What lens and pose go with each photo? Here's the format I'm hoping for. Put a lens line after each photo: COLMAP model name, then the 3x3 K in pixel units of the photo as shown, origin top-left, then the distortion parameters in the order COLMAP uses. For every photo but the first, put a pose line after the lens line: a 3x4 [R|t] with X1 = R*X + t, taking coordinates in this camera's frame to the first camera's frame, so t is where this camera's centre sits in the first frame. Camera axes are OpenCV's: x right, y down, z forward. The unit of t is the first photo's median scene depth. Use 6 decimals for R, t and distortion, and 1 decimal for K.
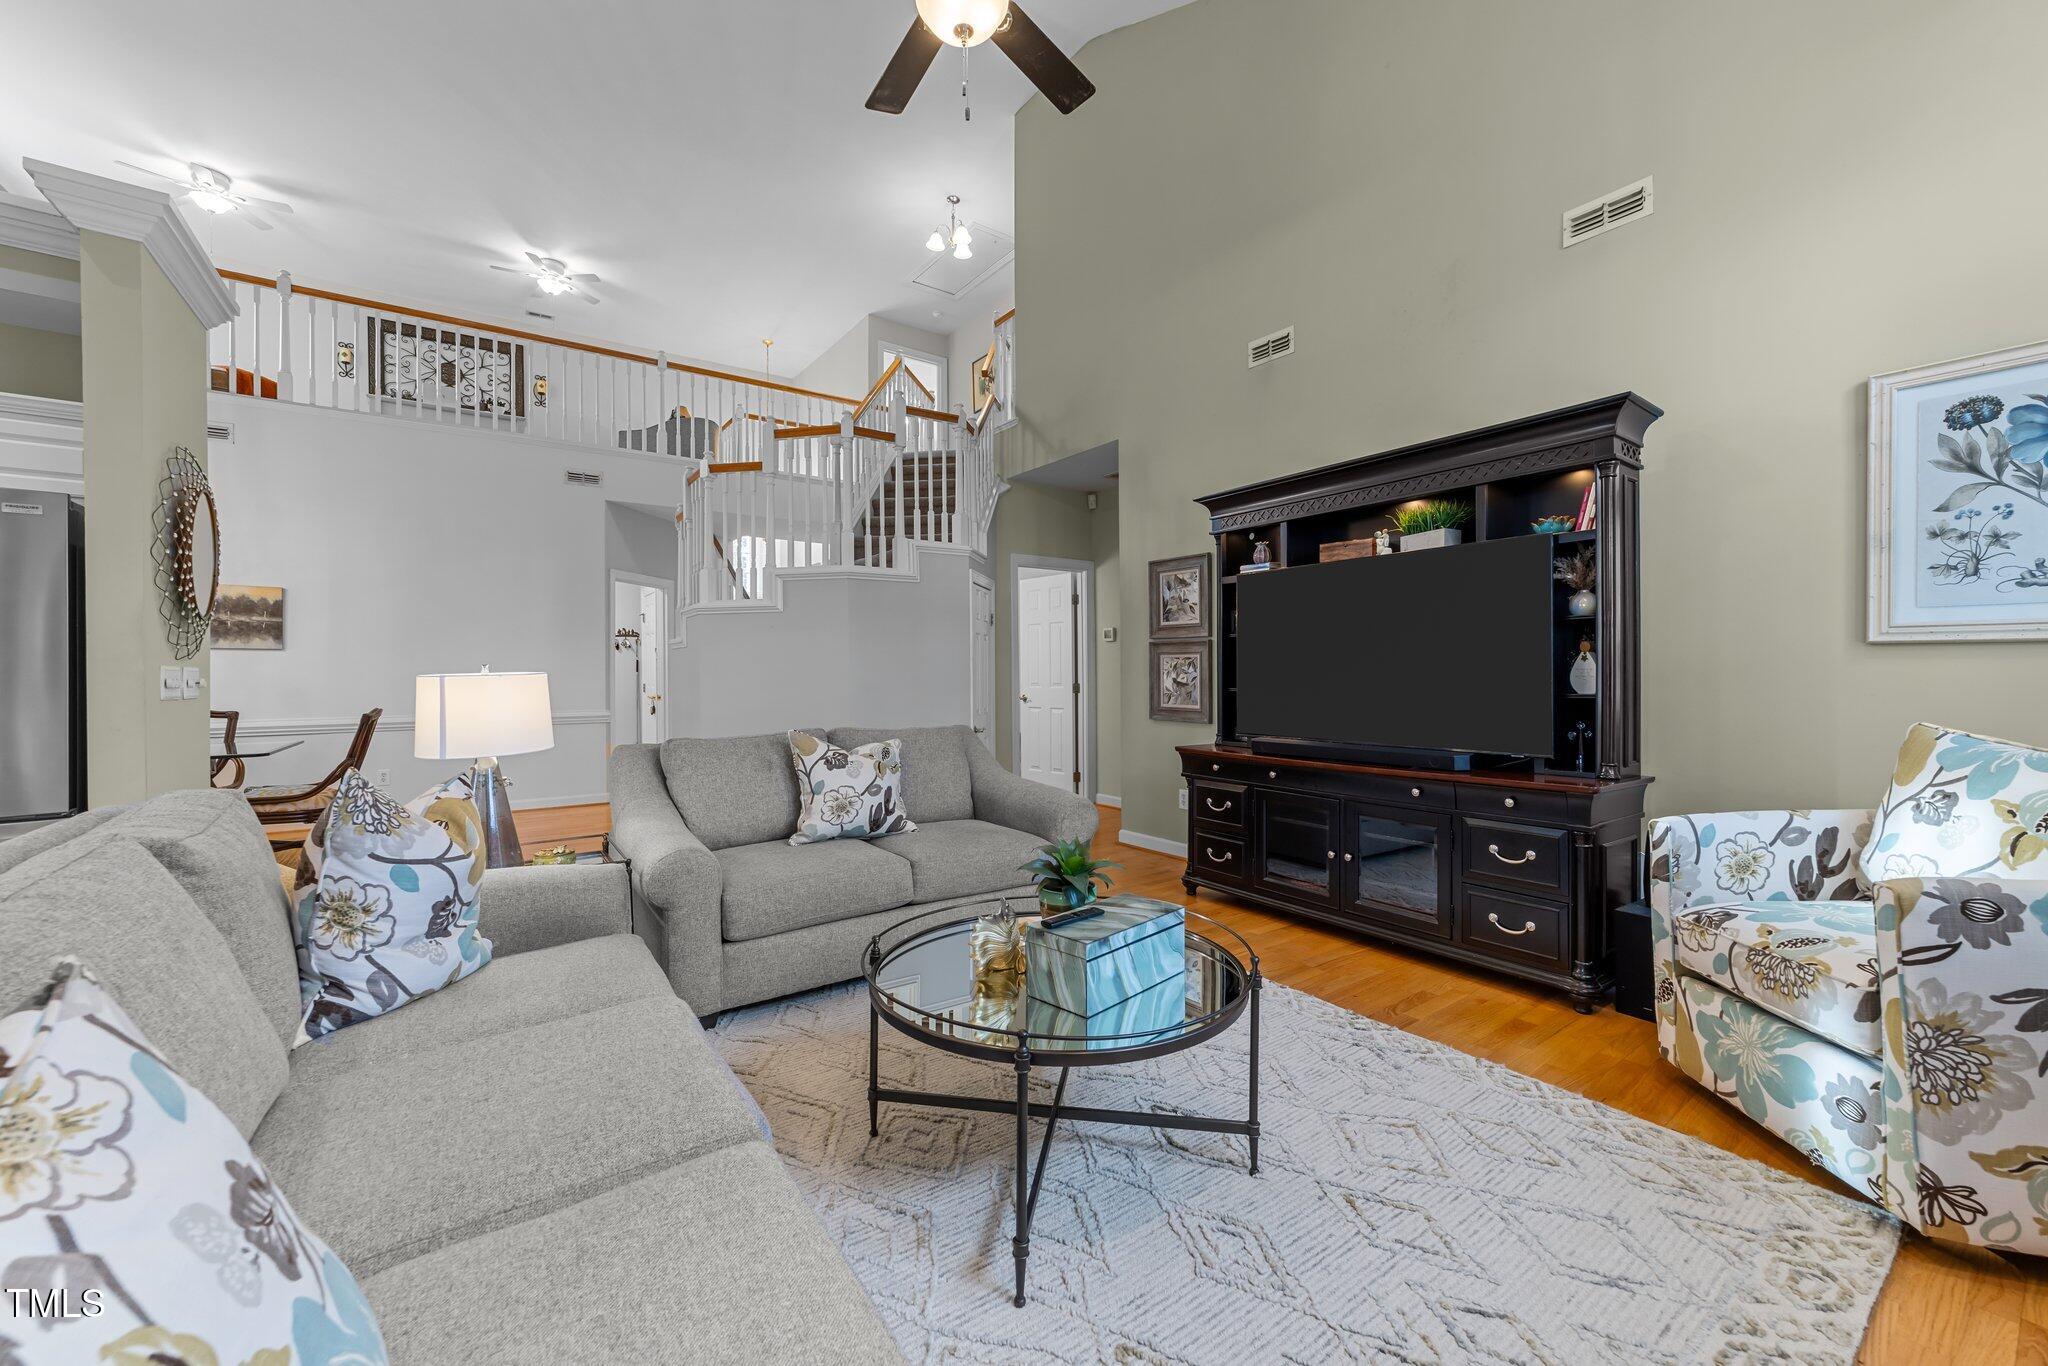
lens RADIAL K [[786.8, 0, 1026.6], [0, 786.8, 680.8], [0, 0, 1]] dist [-0.017107, 0.007695]
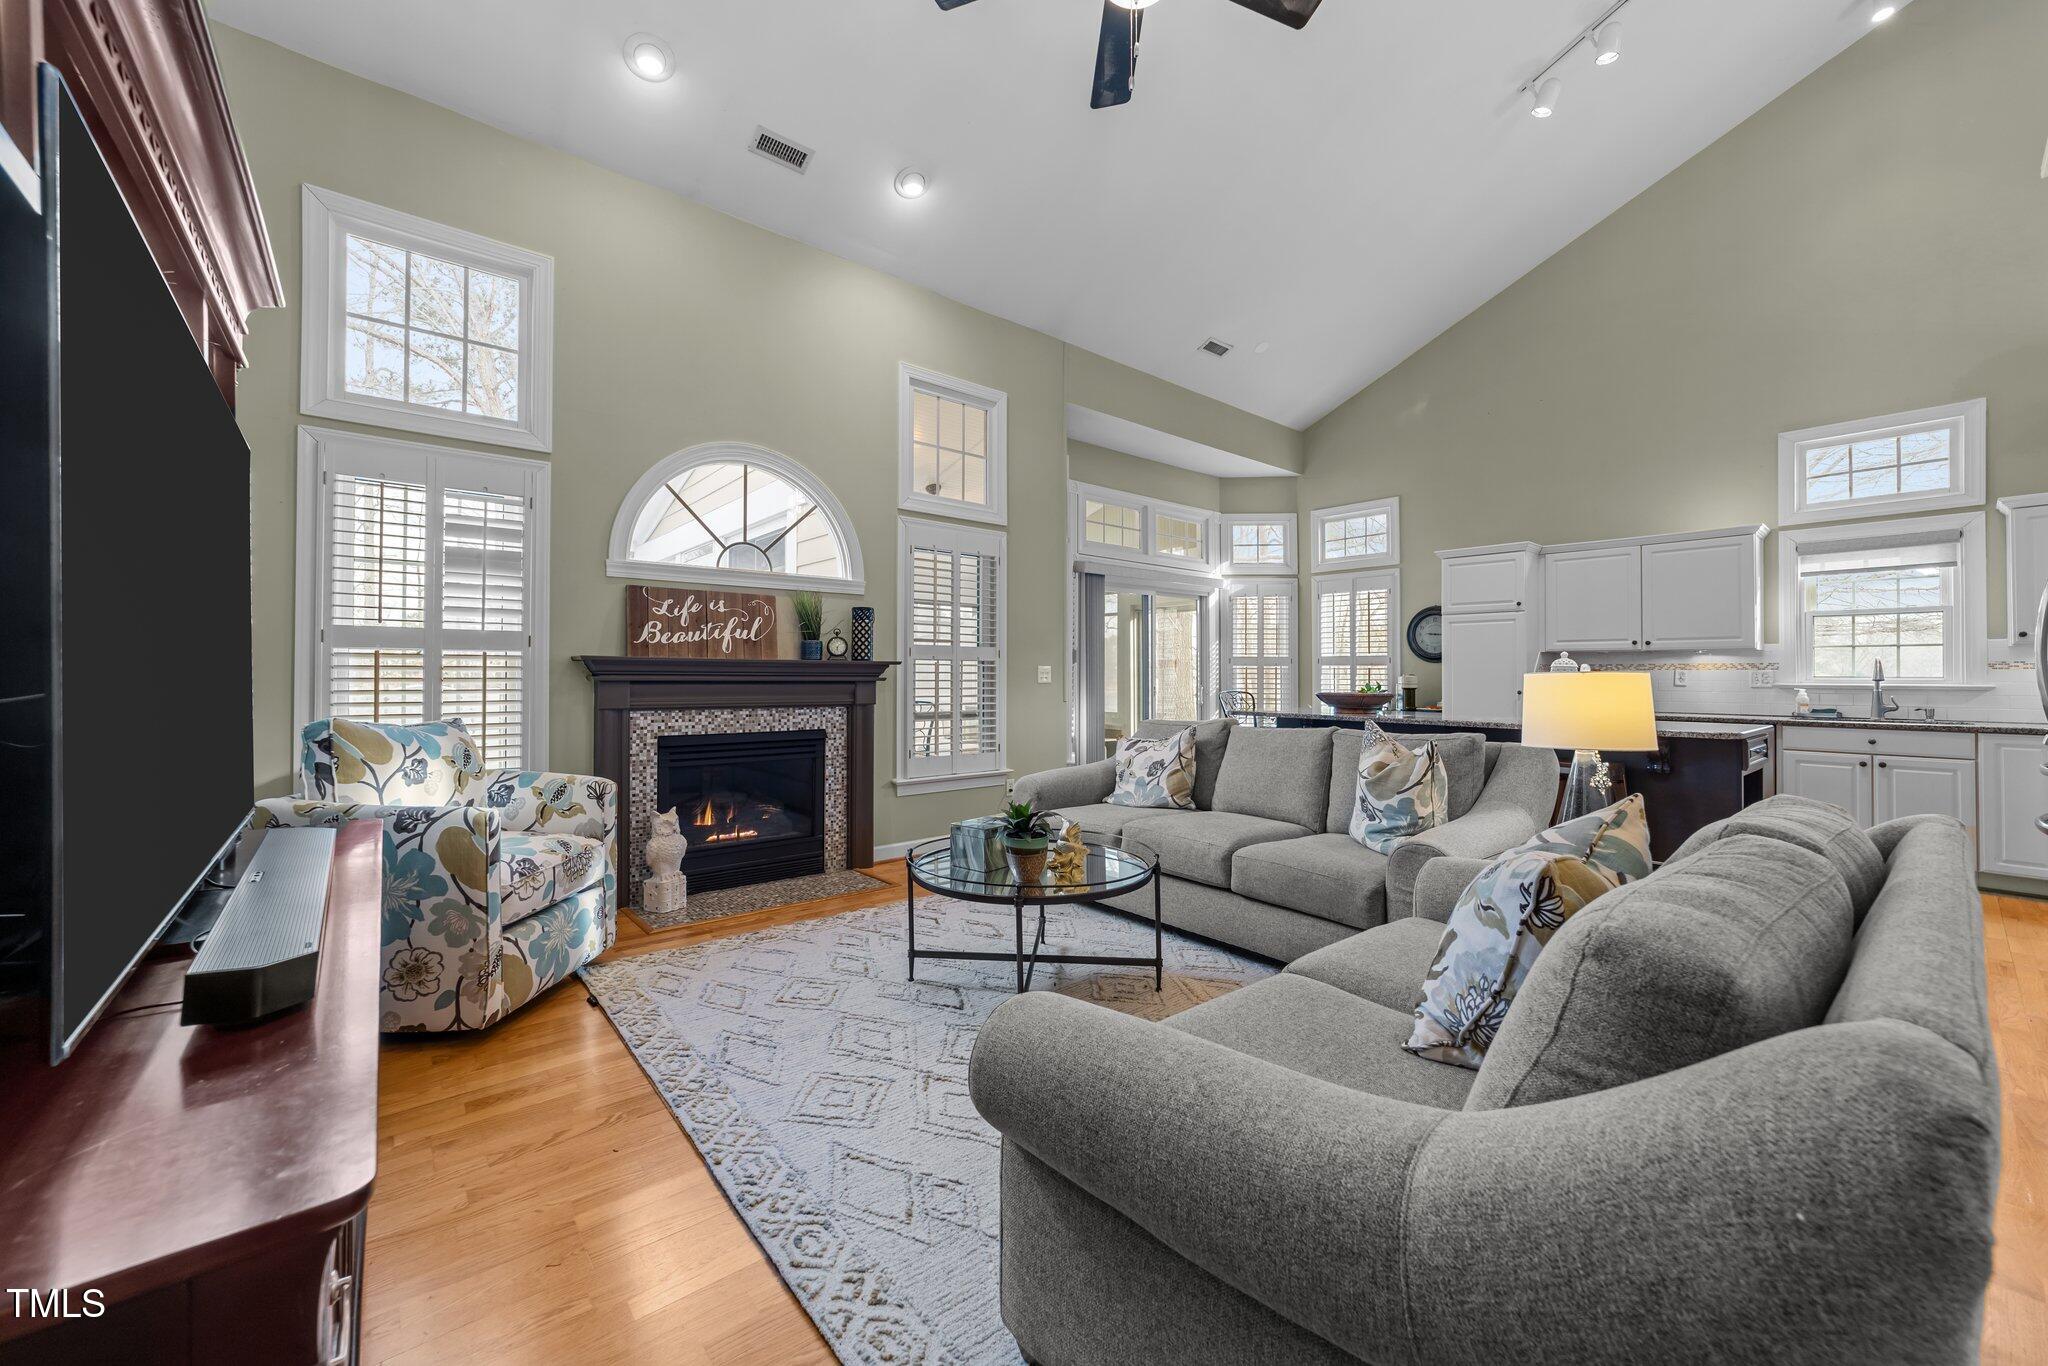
lens RADIAL K [[786.8, 0, 1026.6], [0, 786.8, 680.8], [0, 0, 1]] dist [-0.017107, 0.007695]
pose [[-0.996305, 0.006851, -0.085613, 0.177428], [0.005474, 0.999852, 0.016310, -0.020241], [0.085712, 0.015782, -0.996195, 2.520650]]
